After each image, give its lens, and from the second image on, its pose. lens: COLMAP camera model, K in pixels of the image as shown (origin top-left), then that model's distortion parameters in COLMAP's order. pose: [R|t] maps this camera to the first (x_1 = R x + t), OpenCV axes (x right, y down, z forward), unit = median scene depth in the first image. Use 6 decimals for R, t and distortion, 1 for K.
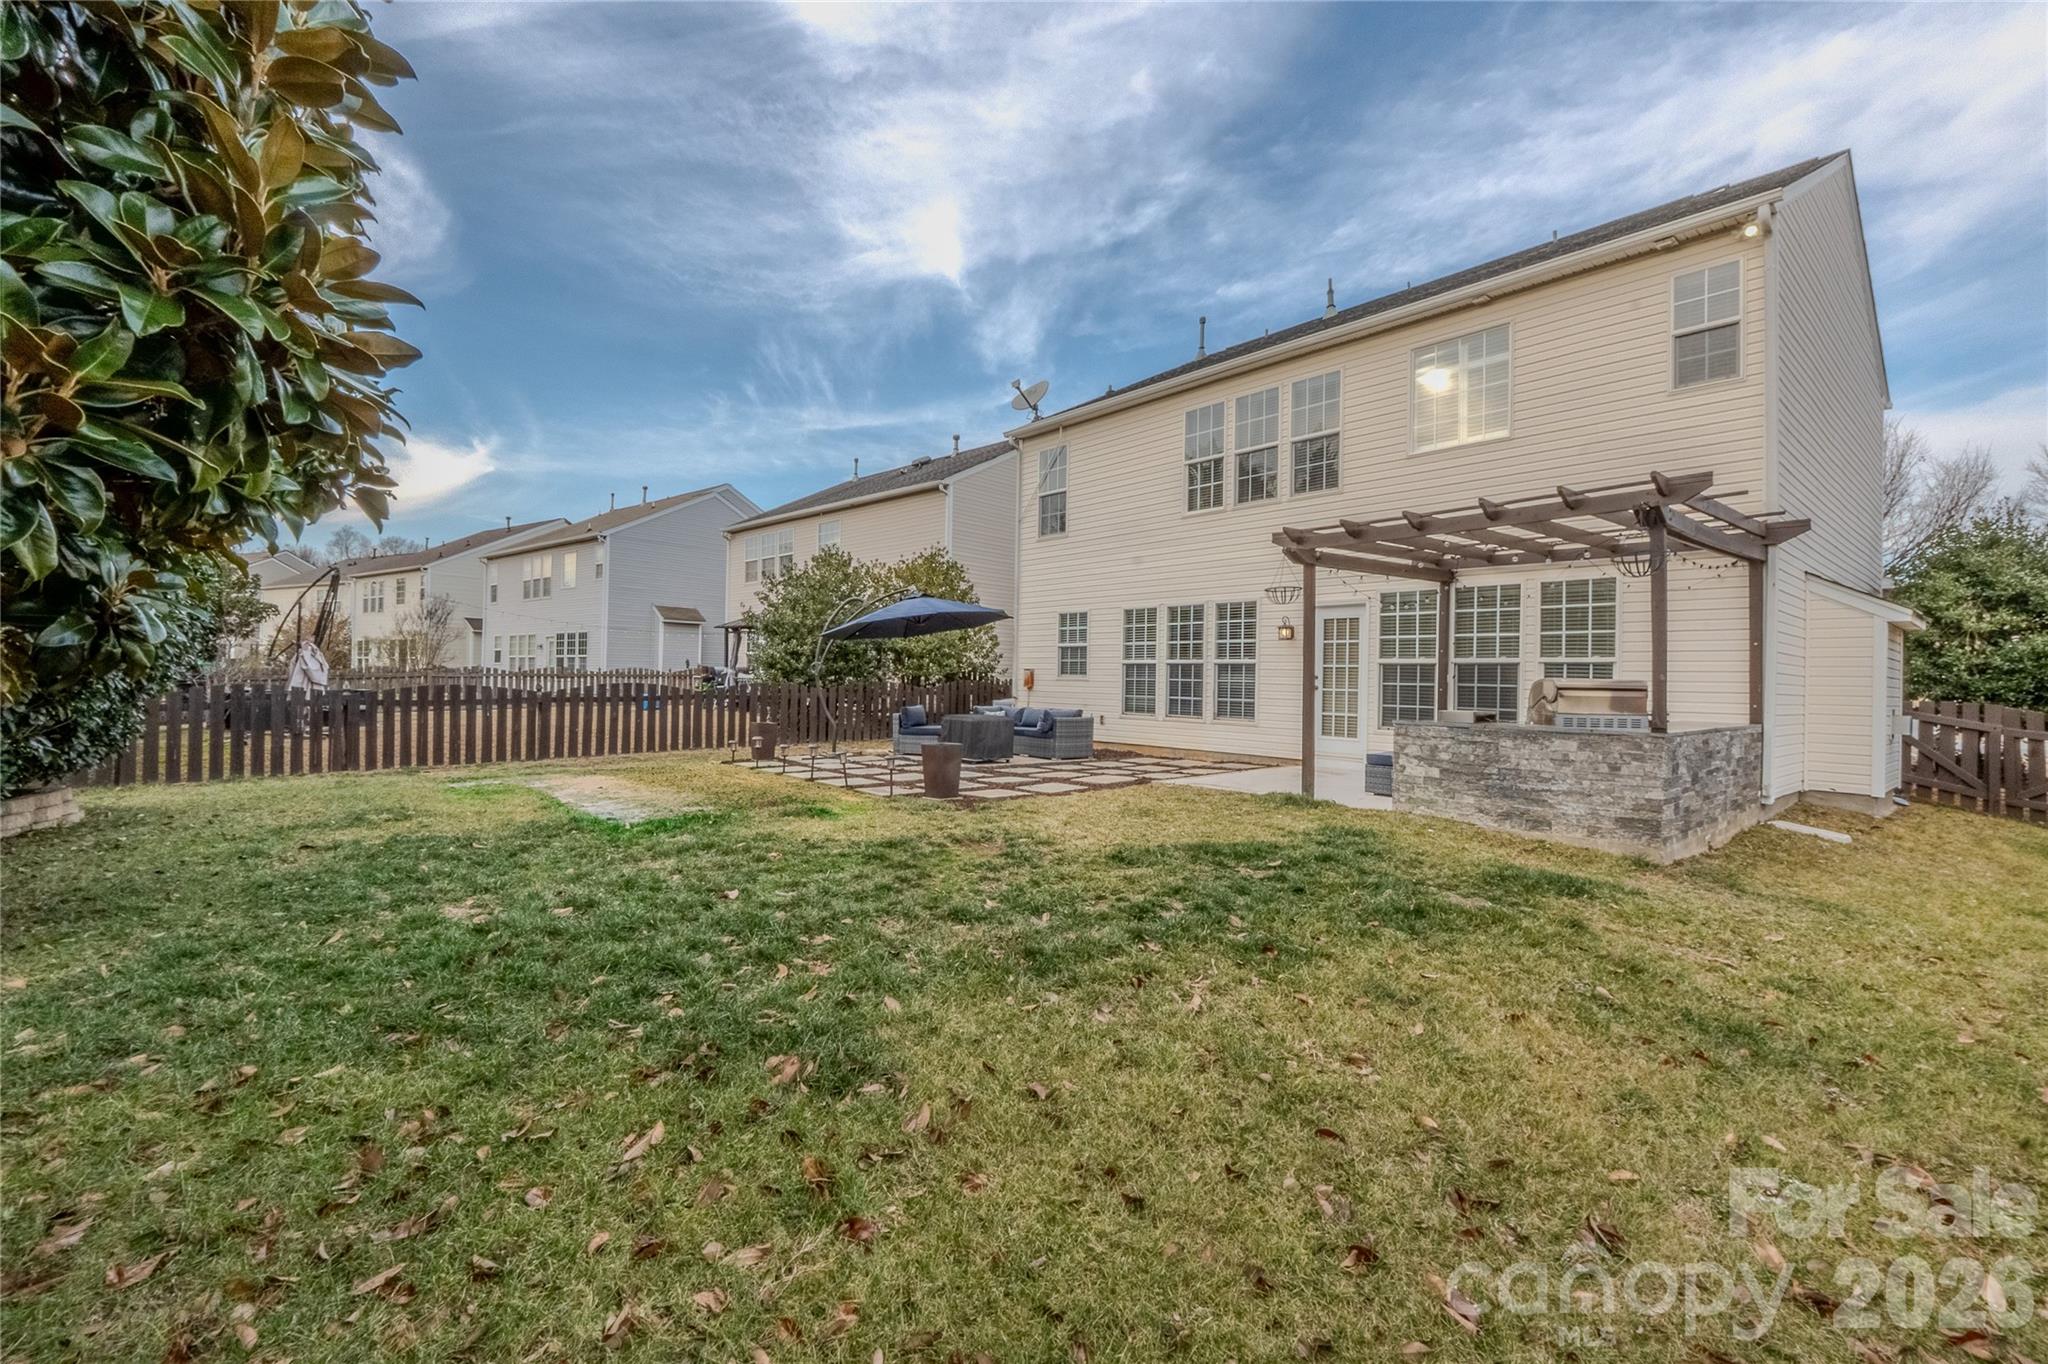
lens RADIAL K [[905.7, 0, 1016.9], [0, 905.7, 671.8], [0, 0, 1]] dist [-0.001400, 0.000079]
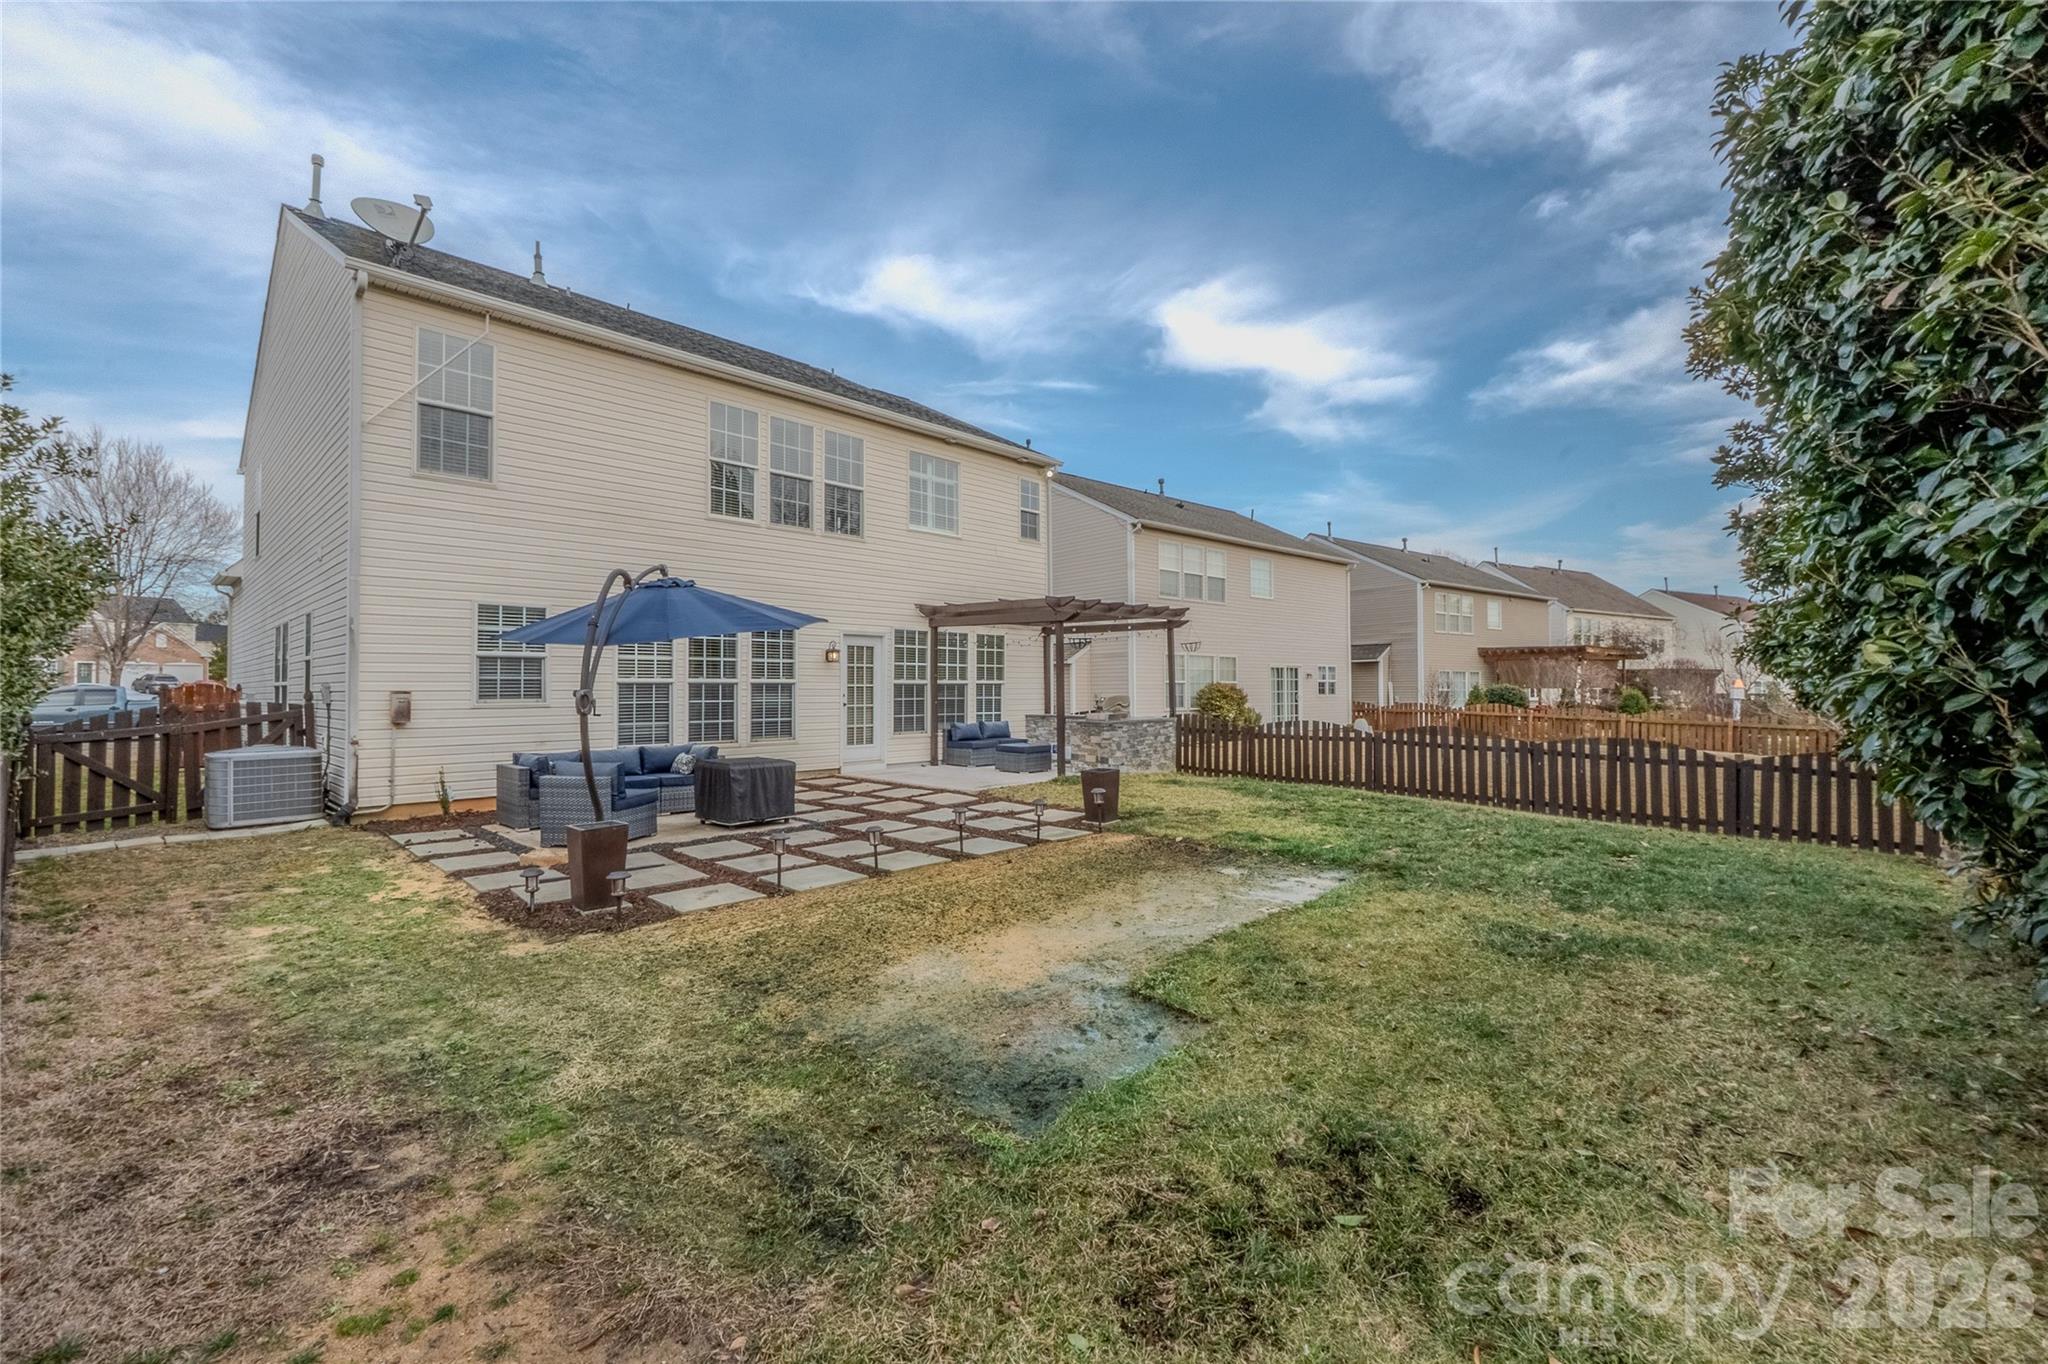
lens RADIAL K [[905.7, 0, 1017.1], [0, 905.7, 683.0], [0, 0, 1]] dist [-0.001400, 0.000079]
pose [[-0.141134, 0.002144, 0.989988, -0.788513], [0.006068, 0.999981, -0.001300, -0.006689], [-0.989972, 0.005824, -0.141144, 0.888731]]
